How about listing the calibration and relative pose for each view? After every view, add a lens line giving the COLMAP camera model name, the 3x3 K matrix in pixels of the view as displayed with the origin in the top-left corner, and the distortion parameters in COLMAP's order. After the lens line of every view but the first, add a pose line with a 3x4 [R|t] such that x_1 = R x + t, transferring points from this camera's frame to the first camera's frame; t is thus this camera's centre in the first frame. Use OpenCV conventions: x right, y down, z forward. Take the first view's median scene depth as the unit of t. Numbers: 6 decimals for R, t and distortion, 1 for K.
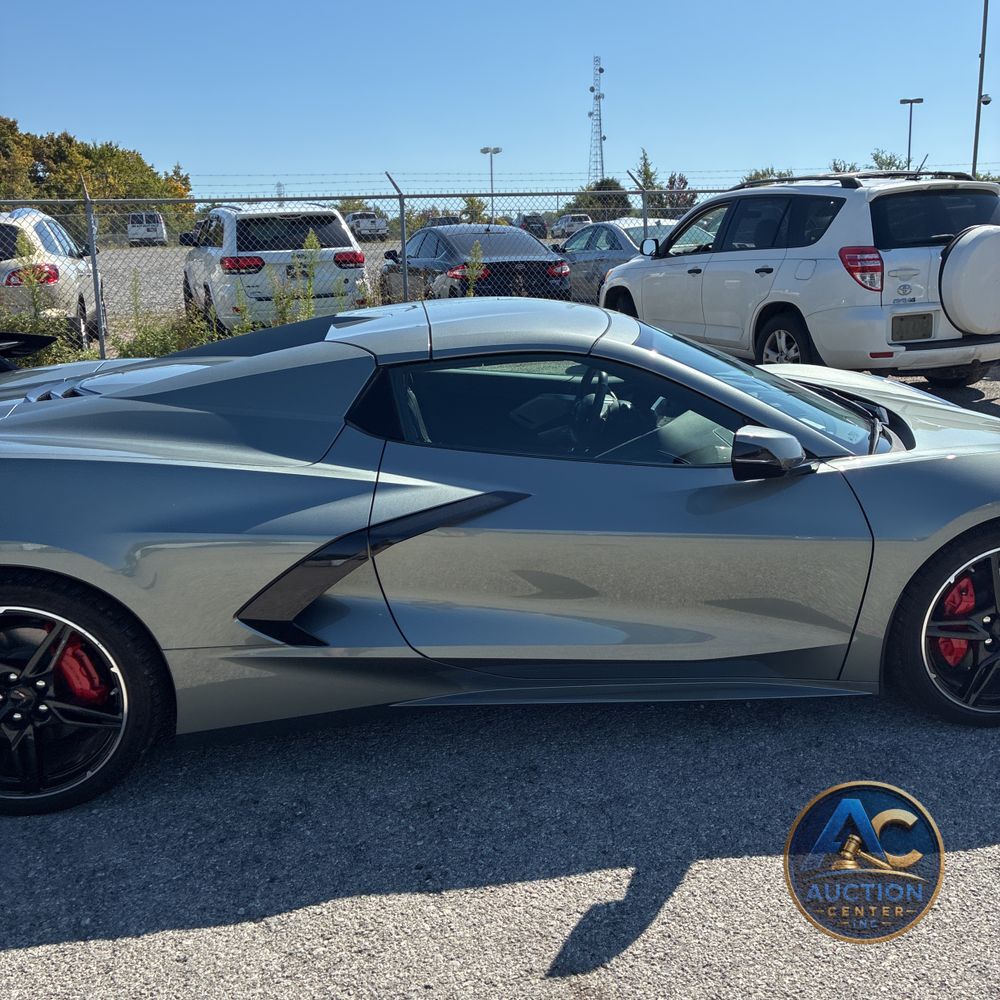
lens RADIAL K [[1010.1, 0, 504.6], [0, 1010.1, 456.9], [0, 0, 1]] dist [0.015107, 0.048880]
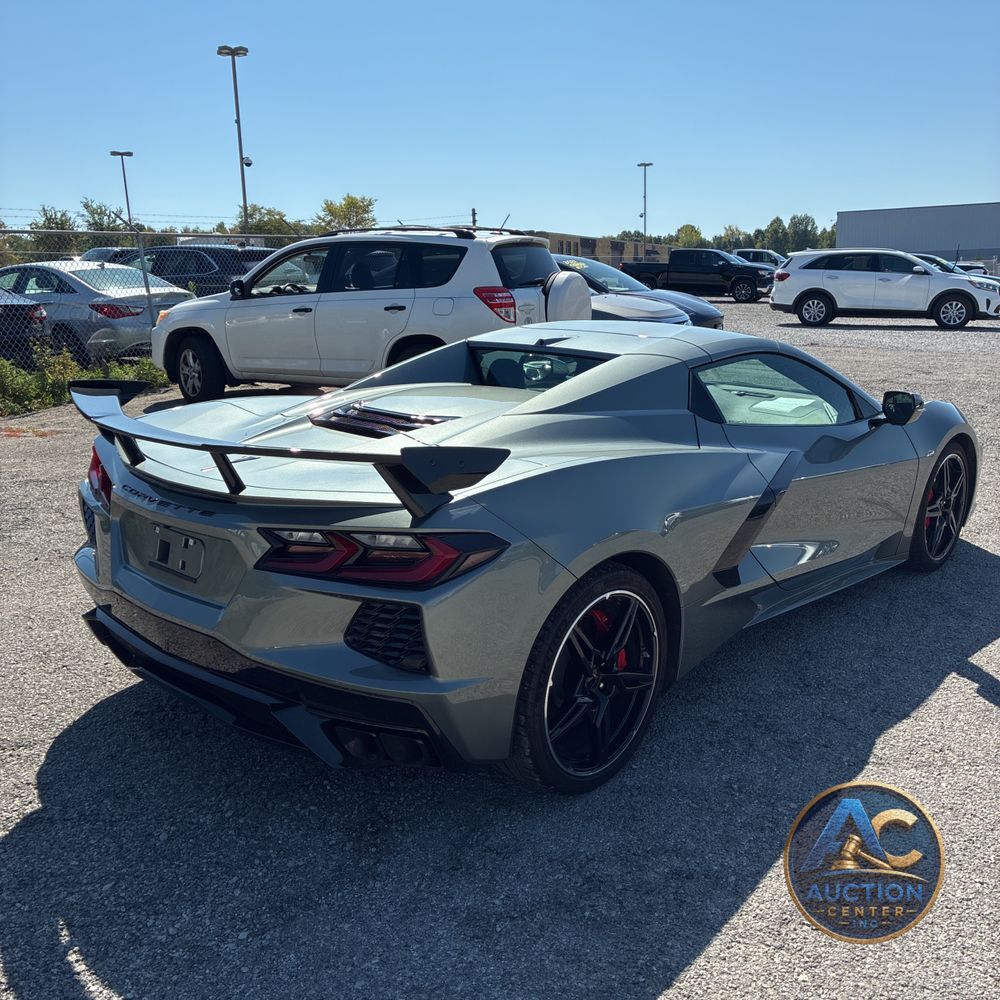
lens RADIAL K [[996.3, 0, 477.6], [0, 996.3, 499.3], [0, 0, 1]] dist [0.113794, -0.214139]
pose [[0.757061, -0.136424, 0.638942, -0.376066], [0.139298, 0.989174, 0.046154, -0.007929], [-0.638321, 0.054062, 0.767869, 0.070413]]
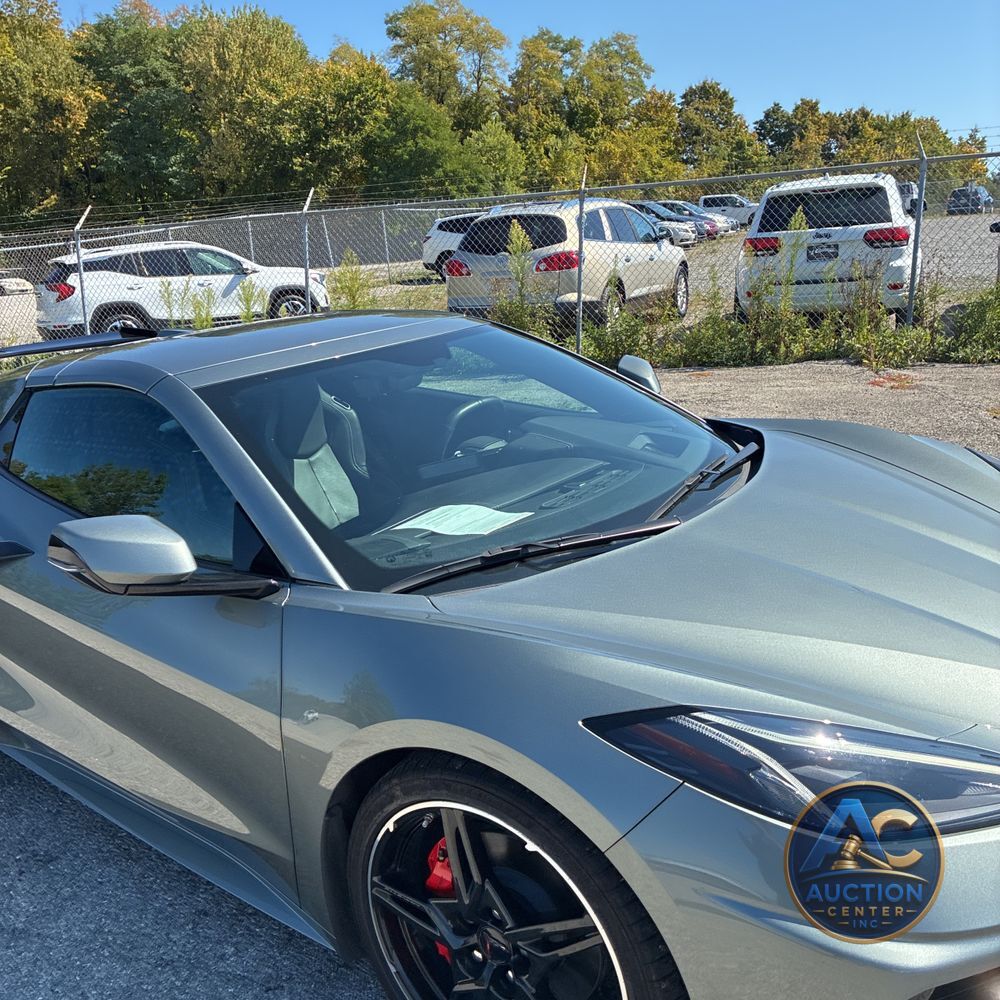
lens RADIAL K [[994.4, 0, 499.1], [0, 994.4, 489.7], [0, 0, 1]] dist [0.031379, -0.011843]
pose [[0.741061, 0.146426, -0.655277, 0.268290], [-0.106788, 0.989212, 0.100279, -0.045872], [0.662892, -0.004337, 0.748703, 0.199467]]
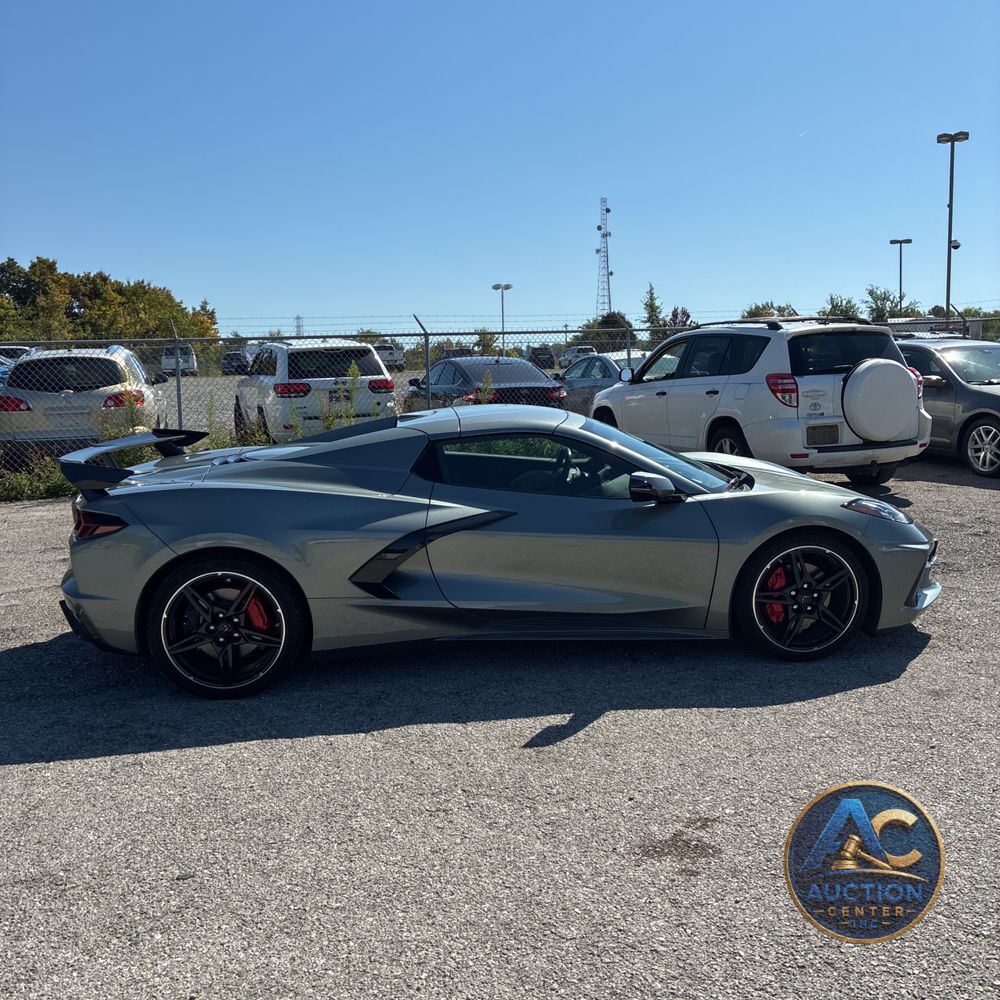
lens RADIAL K [[994.4, 0, 499.1], [0, 994.4, 489.7], [0, 0, 1]] dist [0.031379, -0.011843]
pose [[0.999868, 0.000742, -0.016208, 0.006587], [-0.002225, 0.995790, -0.091632, 0.047199], [0.016071, 0.091656, 0.995661, -0.214322]]
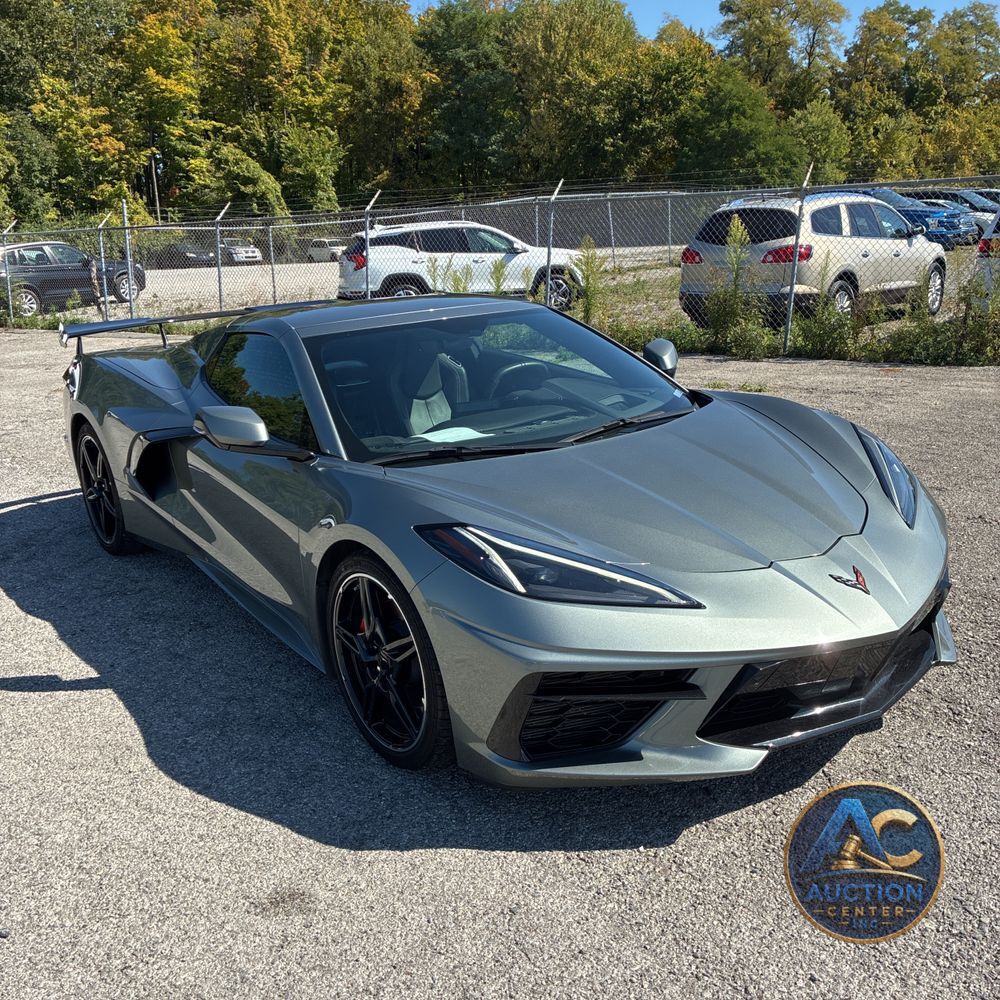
lens RADIAL K [[984.6, 0, 517.2], [0, 984.6, 501.2], [0, 0, 1]] dist [0.019712, 0.014319]
pose [[0.527085, 0.236735, -0.816173, 0.411225], [-0.174592, 0.970094, 0.168629, -0.054856], [0.831684, 0.053615, 0.552654, 0.193788]]
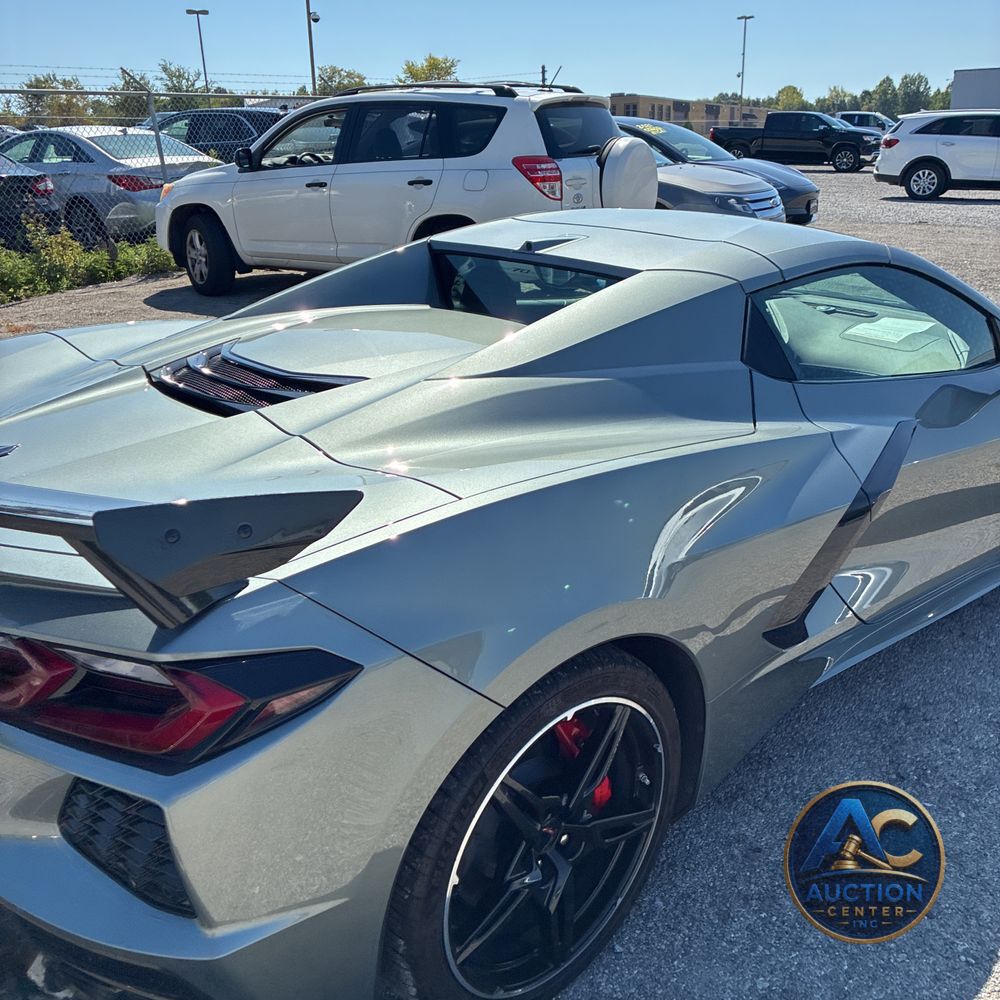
lens RADIAL K [[998.2, 0, 479.3], [0, 998.2, 491.3], [0, 0, 1]] dist [0.031232, 0.010529]
pose [[0.806457, -0.188606, 0.560406, -0.257684], [0.124918, 0.980717, 0.150298, -0.027115], [-0.577947, -0.051205, 0.814466, 0.149134]]
